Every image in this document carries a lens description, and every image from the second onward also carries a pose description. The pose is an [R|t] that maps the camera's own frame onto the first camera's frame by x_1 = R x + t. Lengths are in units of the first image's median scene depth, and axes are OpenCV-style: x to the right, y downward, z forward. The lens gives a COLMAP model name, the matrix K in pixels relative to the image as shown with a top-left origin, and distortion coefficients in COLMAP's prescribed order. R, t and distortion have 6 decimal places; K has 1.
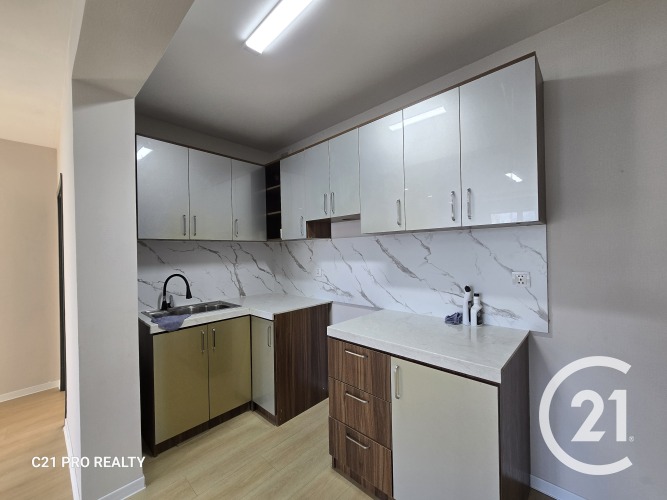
lens RADIAL K [[271.3, 0, 333.0], [0, 271.3, 251.8], [0, 0, 1]] dist [-0.002893, 0.000208]
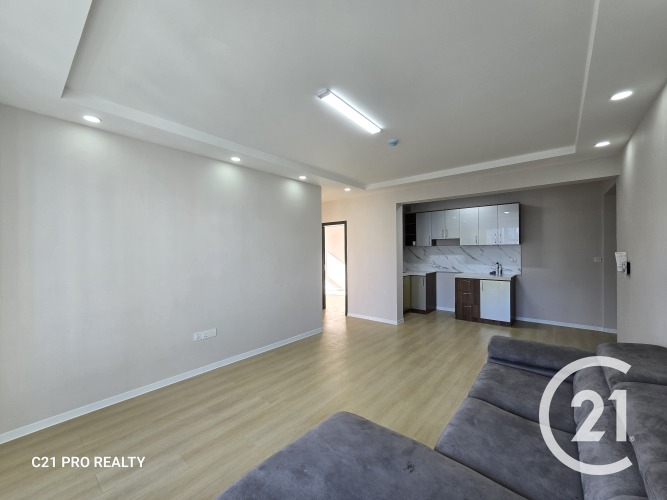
lens RADIAL K [[271.3, 0, 332.9], [0, 271.3, 251.6], [0, 0, 1]] dist [-0.002893, 0.000208]
pose [[0.998287, 0.012554, 0.057139, -1.224592], [-0.013059, 0.999879, 0.008466, -0.006065], [-0.057026, -0.009198, 0.998330, -1.570400]]
